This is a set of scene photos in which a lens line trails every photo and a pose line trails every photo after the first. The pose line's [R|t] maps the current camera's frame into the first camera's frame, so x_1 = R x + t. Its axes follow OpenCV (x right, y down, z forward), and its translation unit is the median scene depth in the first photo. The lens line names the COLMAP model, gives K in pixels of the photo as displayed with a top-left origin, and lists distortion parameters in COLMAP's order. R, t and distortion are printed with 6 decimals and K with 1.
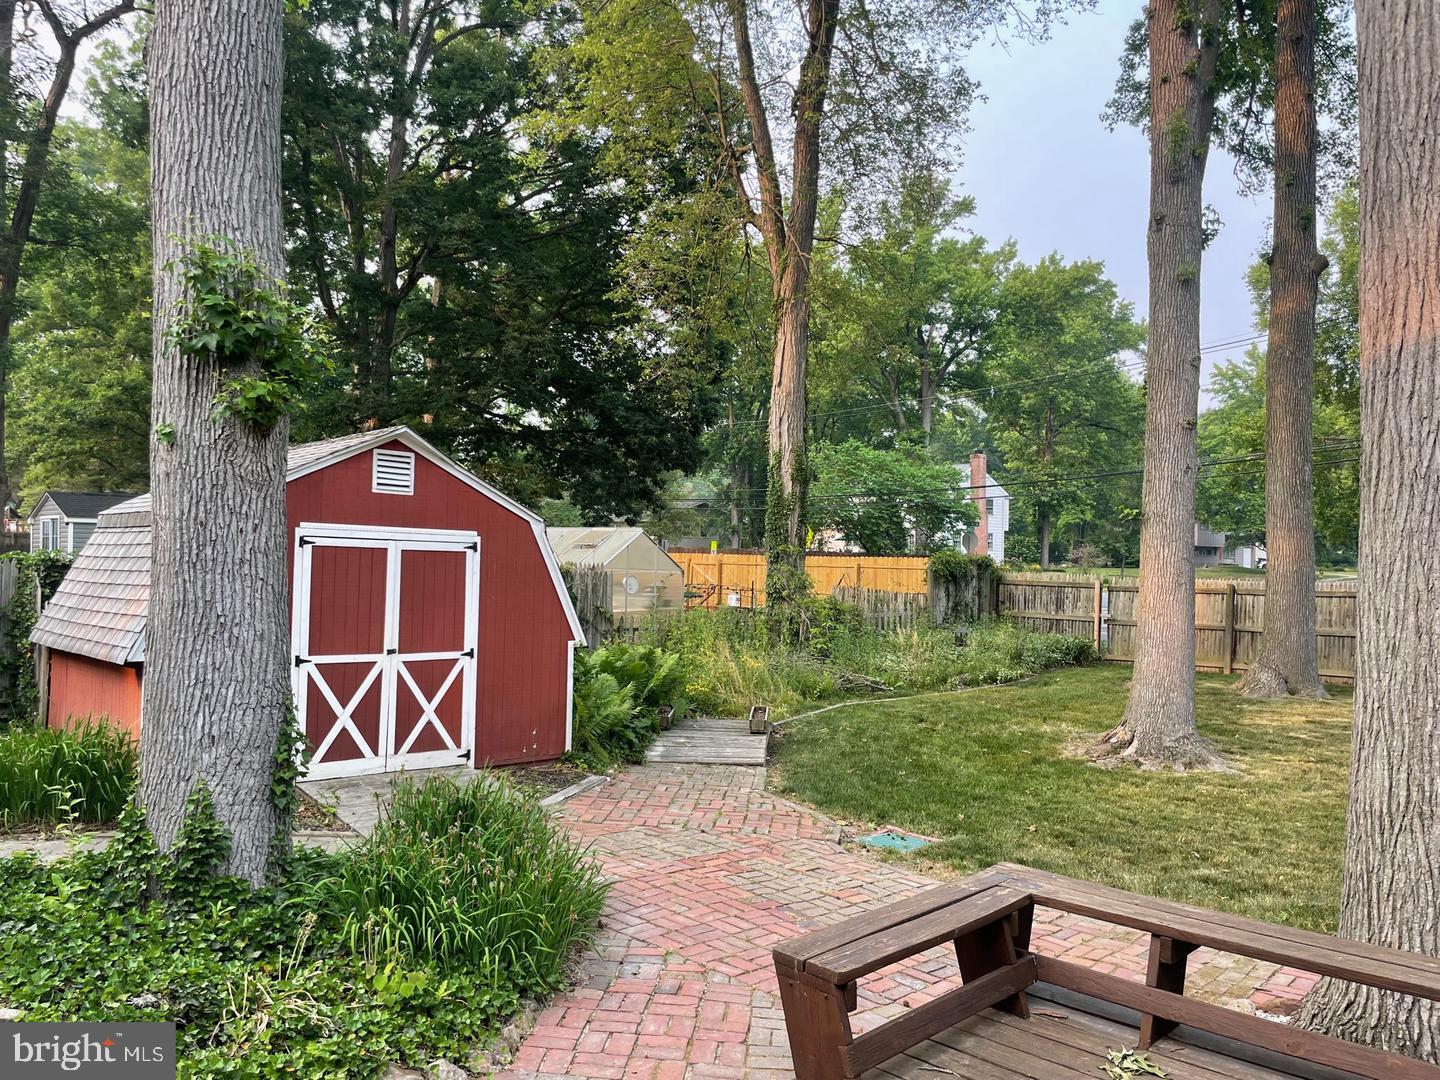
lens RADIAL K [[1090.6, 0, 714.4], [0, 1090.6, 547.1], [0, 0, 1]] dist [0.078367, -0.108345]
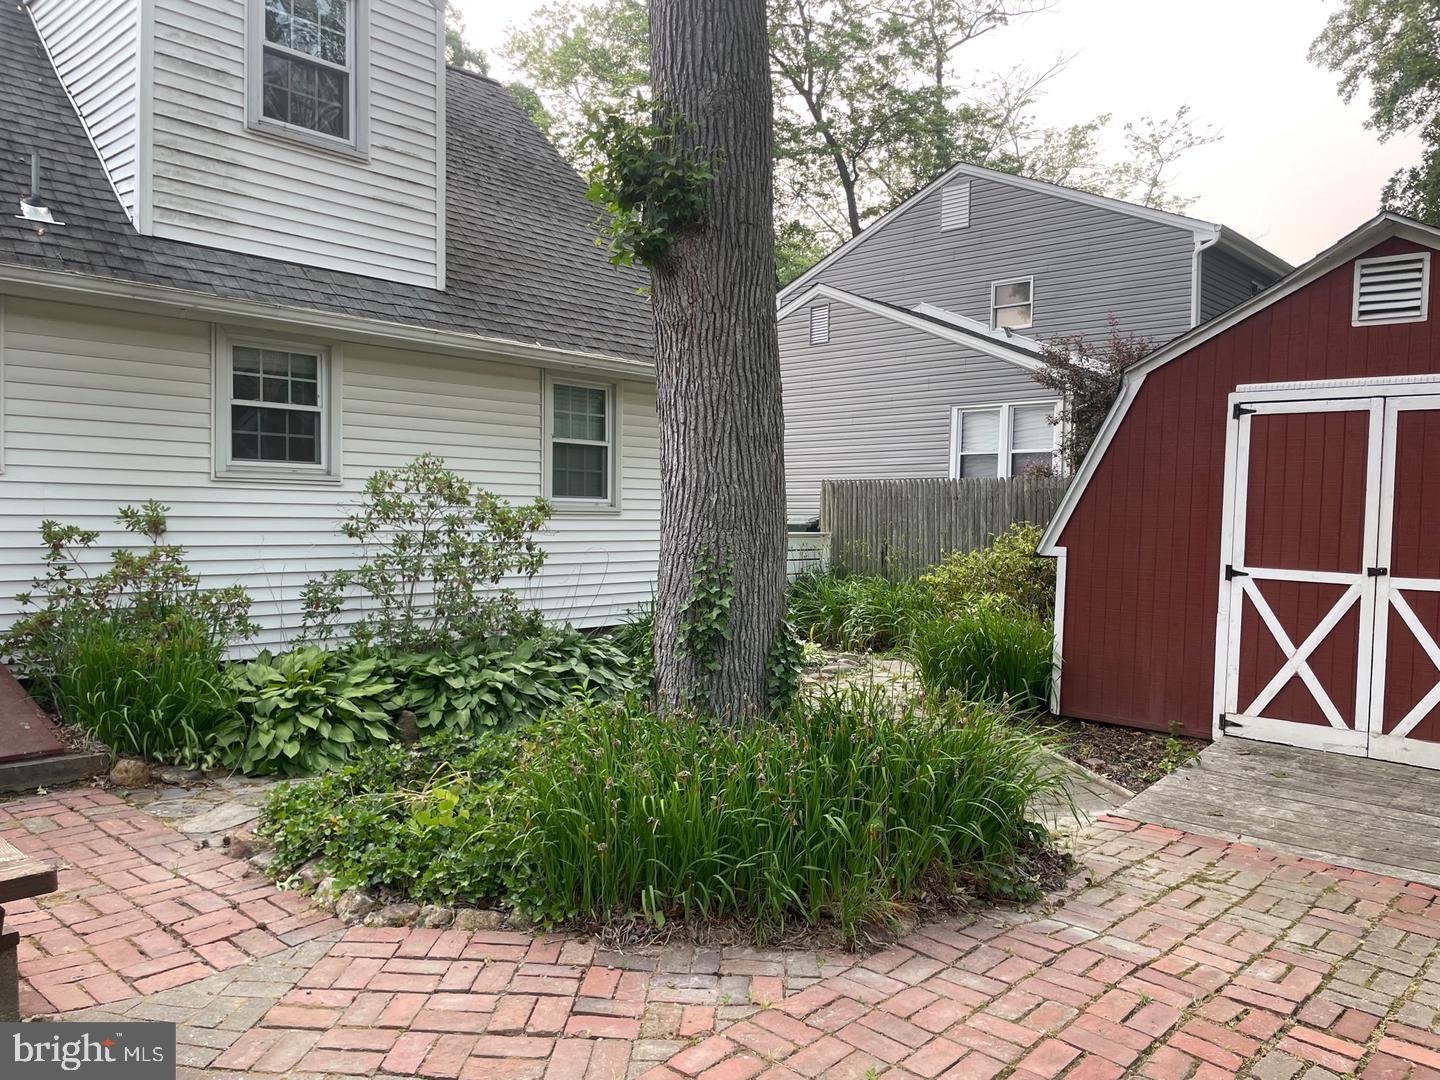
lens RADIAL K [[1090.6, 0, 720.0], [0, 1090.6, 550.6], [0, 0, 1]] dist [0.078367, -0.108345]
pose [[0.048501, 0.014726, -0.998715, 0.286385], [-0.001171, 0.999891, 0.014687, 0.063941], [0.998822, 0.000457, 0.048513, 0.507245]]
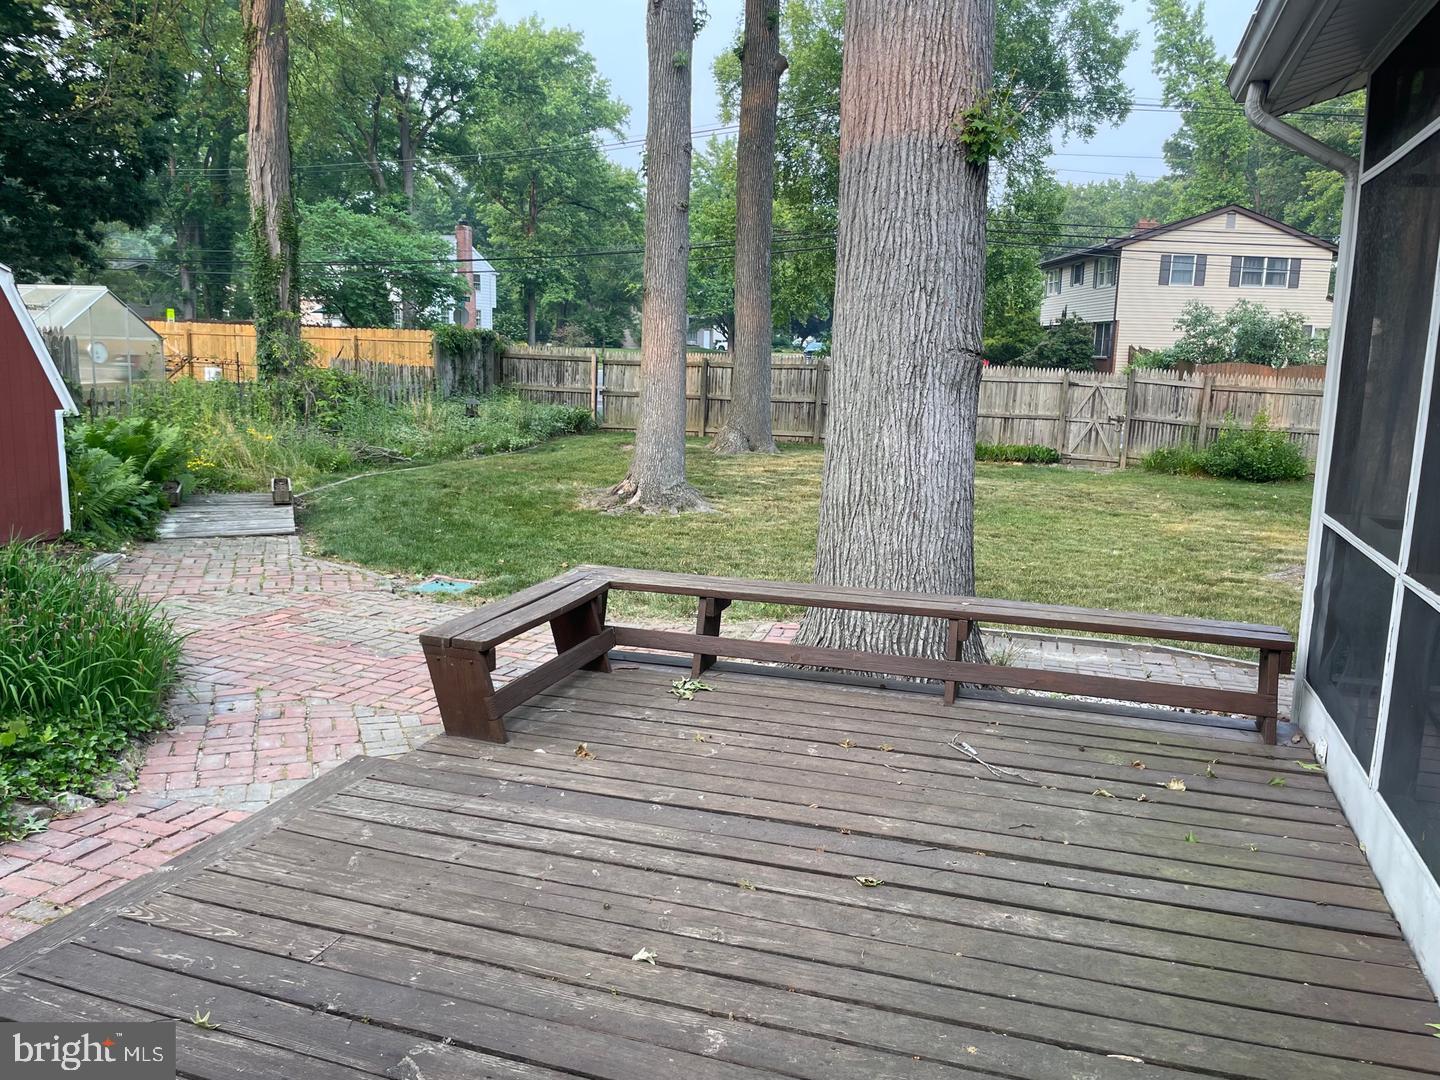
lens RADIAL K [[1090.6, 0, 727.5], [0, 1090.6, 536.1], [0, 0, 1]] dist [0.078367, -0.108345]
pose [[0.891964, -0.068984, 0.446812, -0.055269], [-0.016641, 0.982611, 0.184927, 0.011214], [-0.451800, -0.172383, 0.875306, -0.054907]]
